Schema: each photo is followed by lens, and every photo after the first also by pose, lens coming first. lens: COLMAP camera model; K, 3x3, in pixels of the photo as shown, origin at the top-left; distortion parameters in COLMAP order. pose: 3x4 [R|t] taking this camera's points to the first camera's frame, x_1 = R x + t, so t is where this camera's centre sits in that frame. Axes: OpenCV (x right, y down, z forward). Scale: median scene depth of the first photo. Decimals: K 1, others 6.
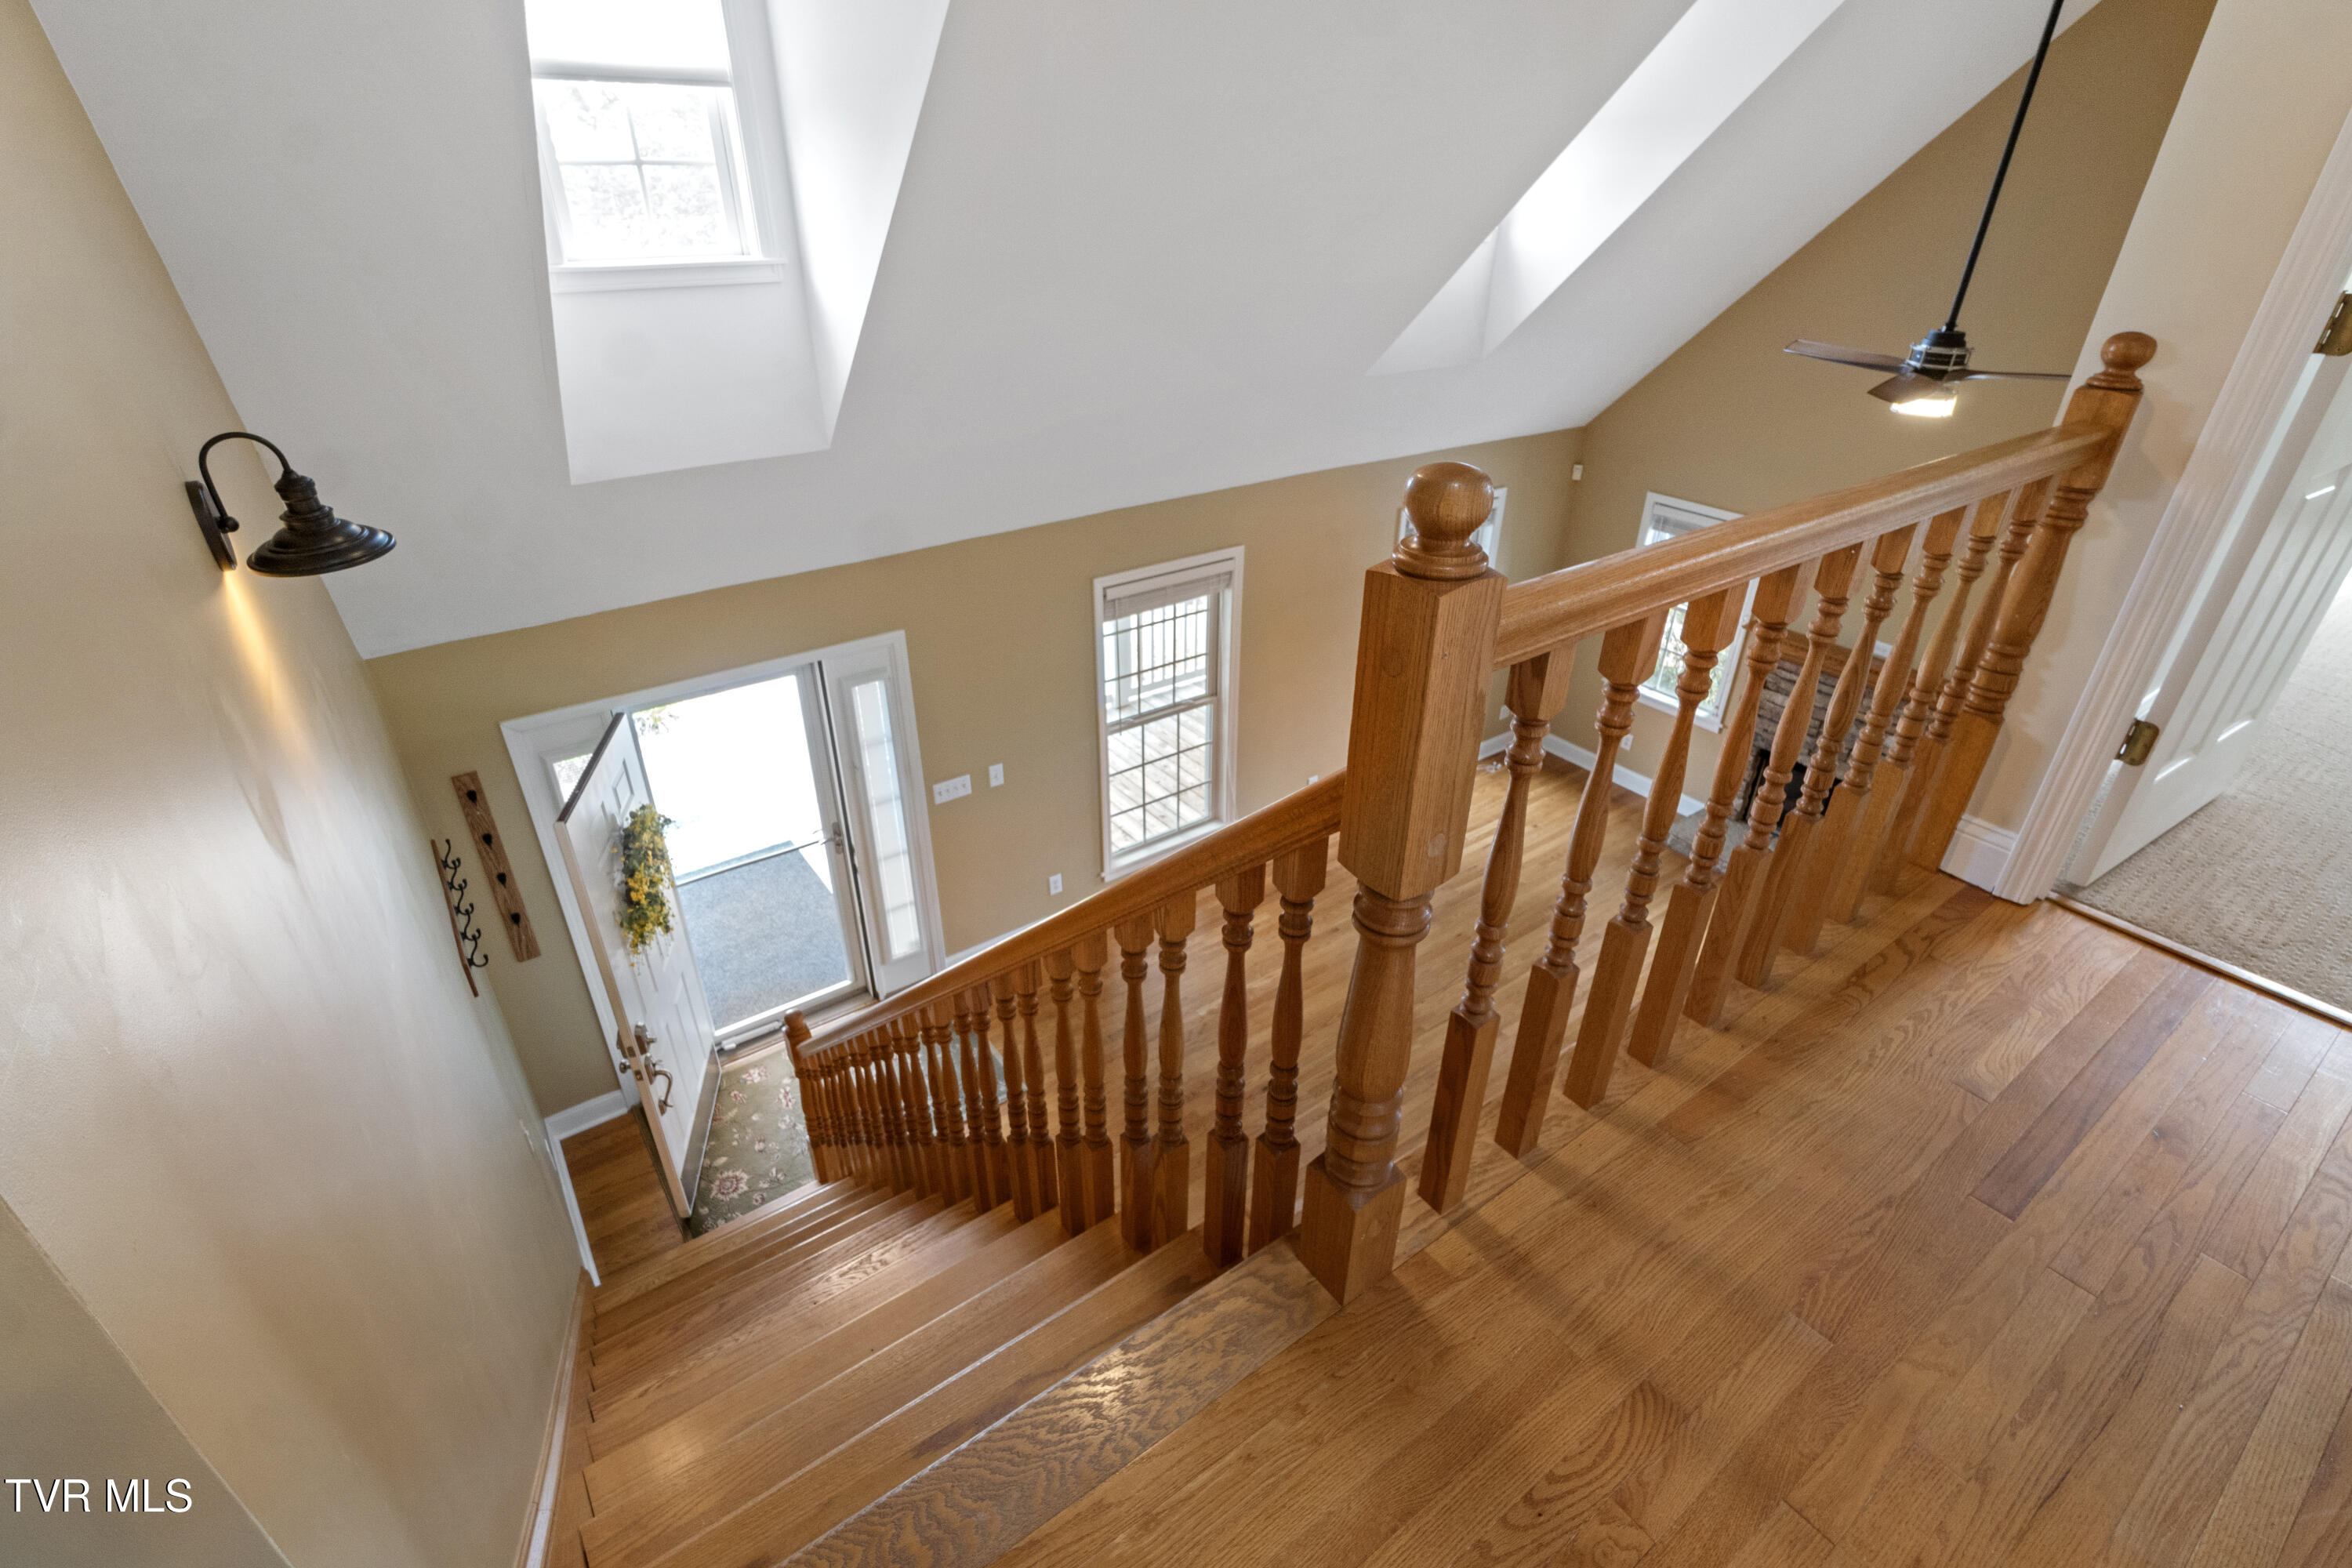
lens RADIAL K [[1092.3, 0, 1178.9], [0, 1092.3, 787.1], [0, 0, 1]] dist [-0.001511, -0.000620]
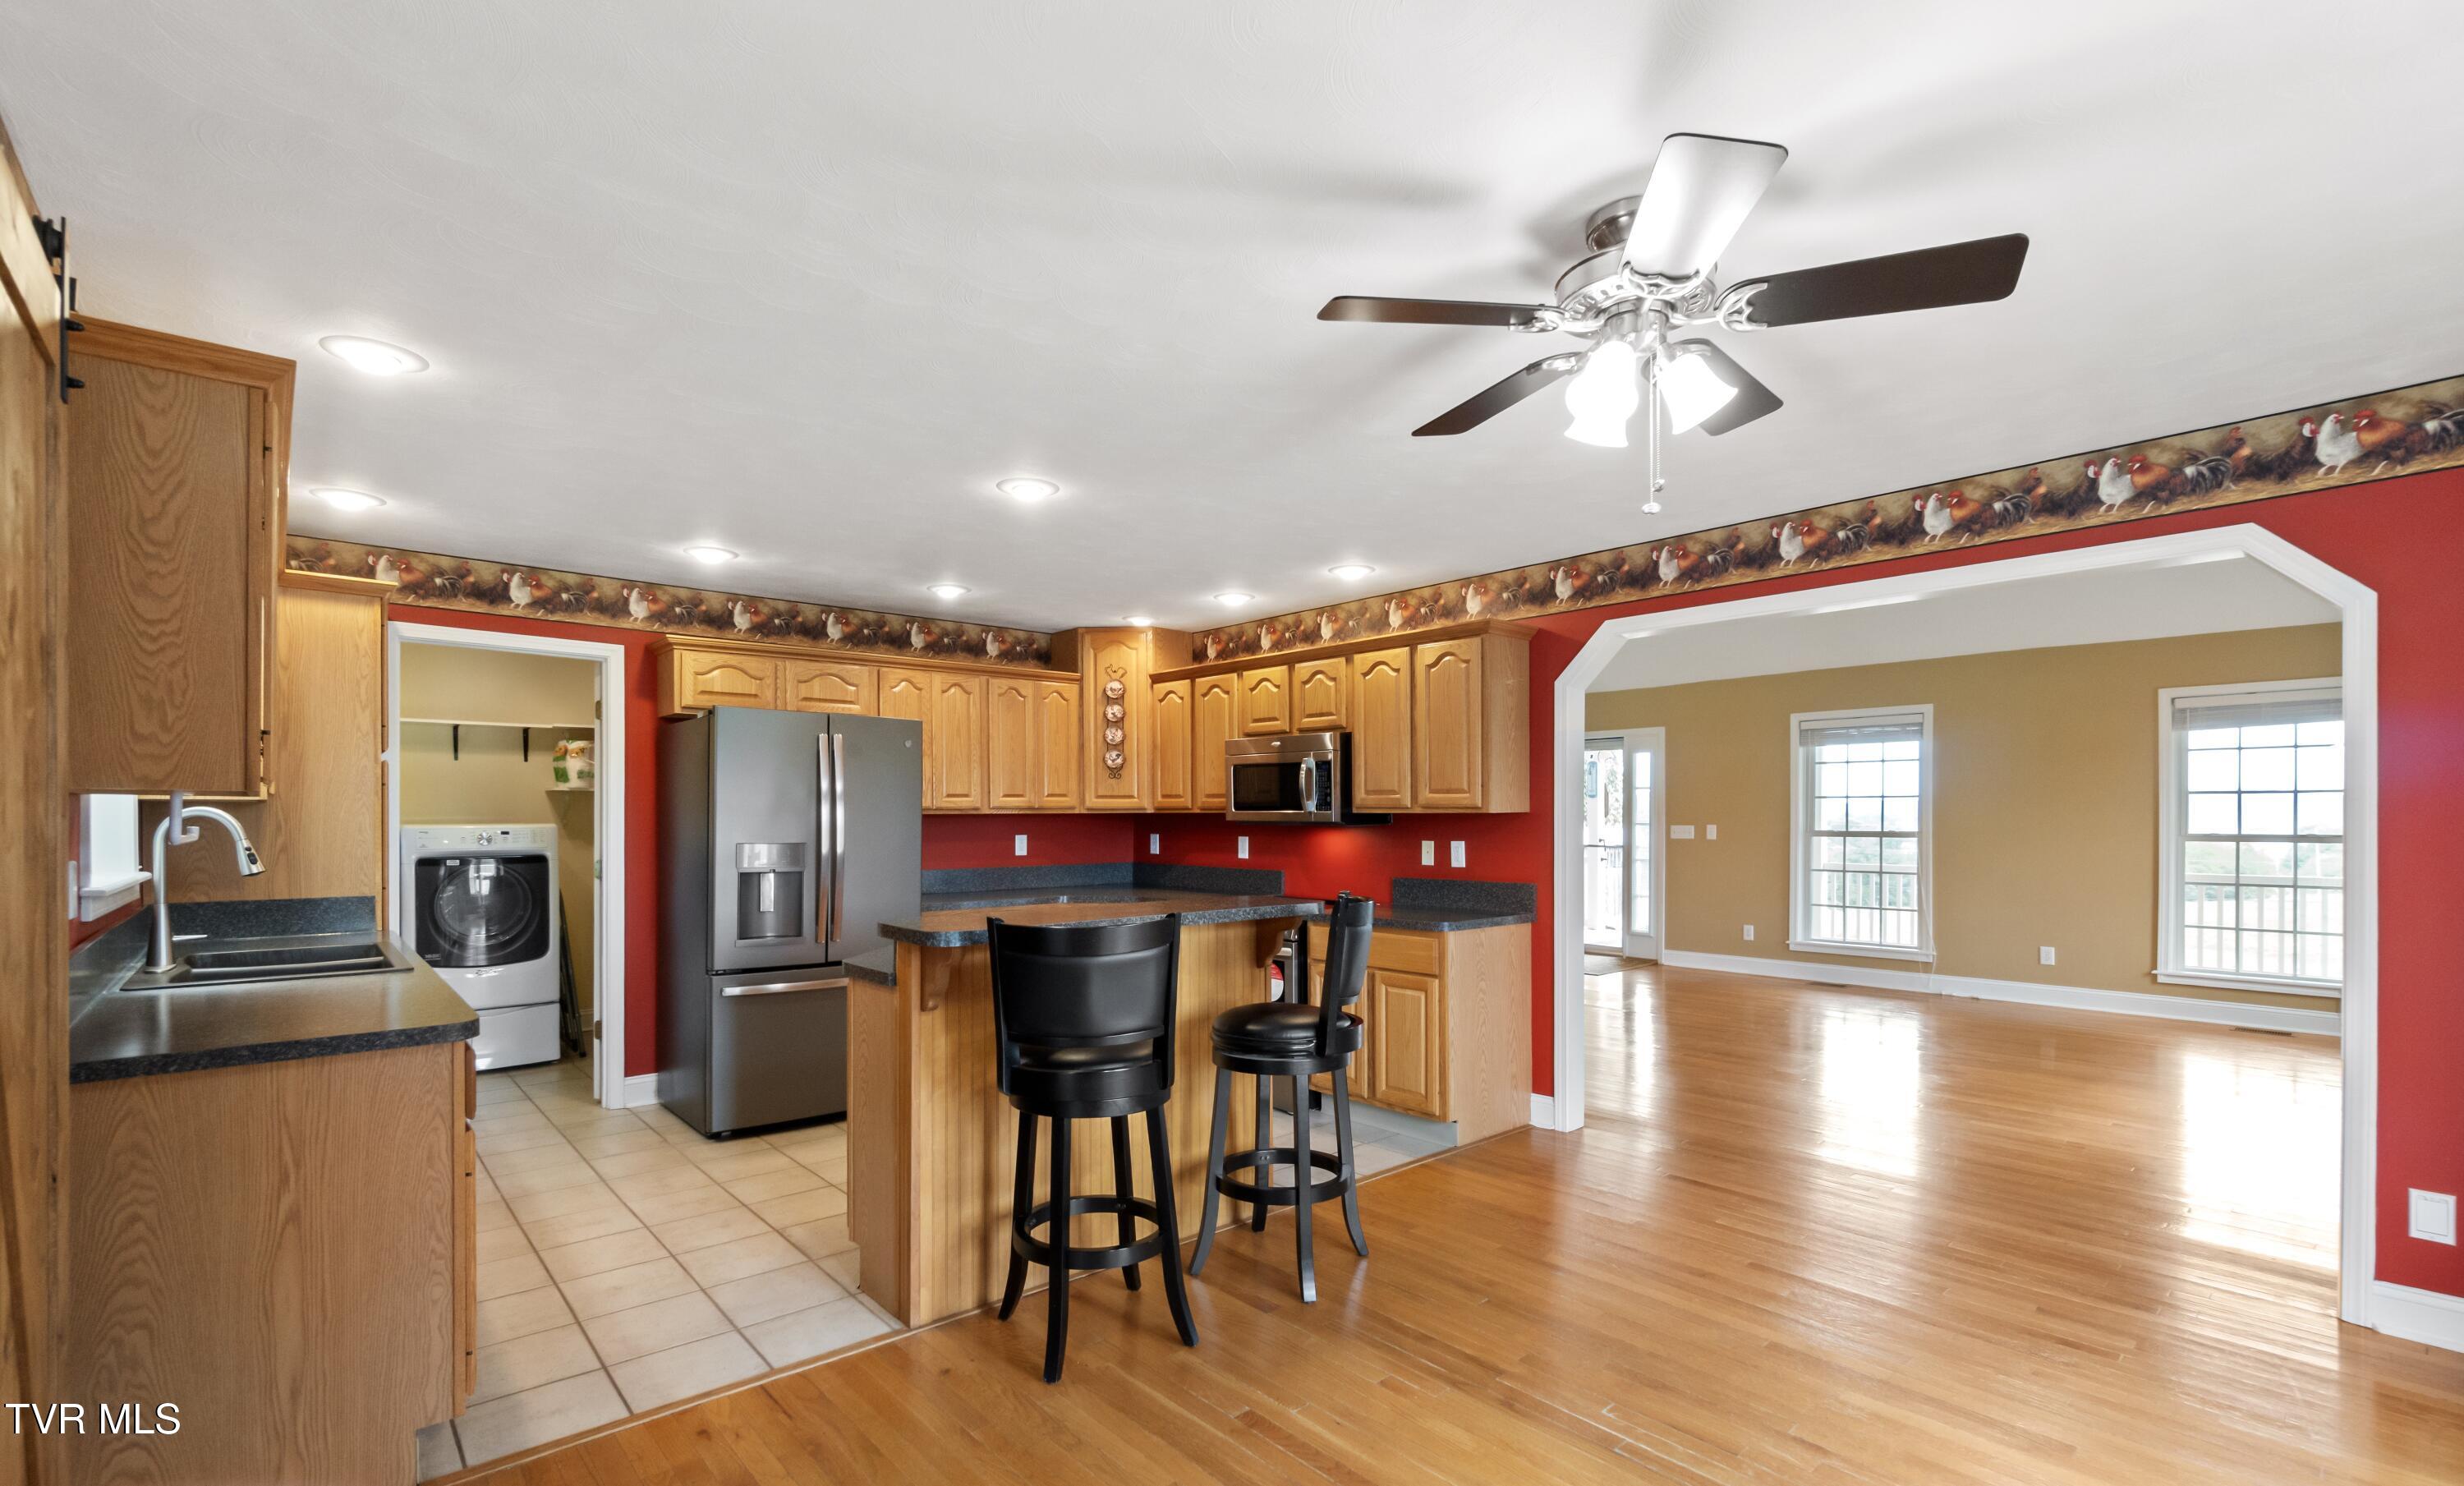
lens RADIAL K [[1057.7, 0, 1233.0], [0, 1057.7, 815.6], [0, 0, 1]] dist [-0.001454, -0.000101]
pose [[0.097150, -0.008860, -0.995230, 1.446580], [-0.491283, 0.869217, -0.055695, 0.441543], [0.865565, 0.494351, 0.080091, 0.278288]]
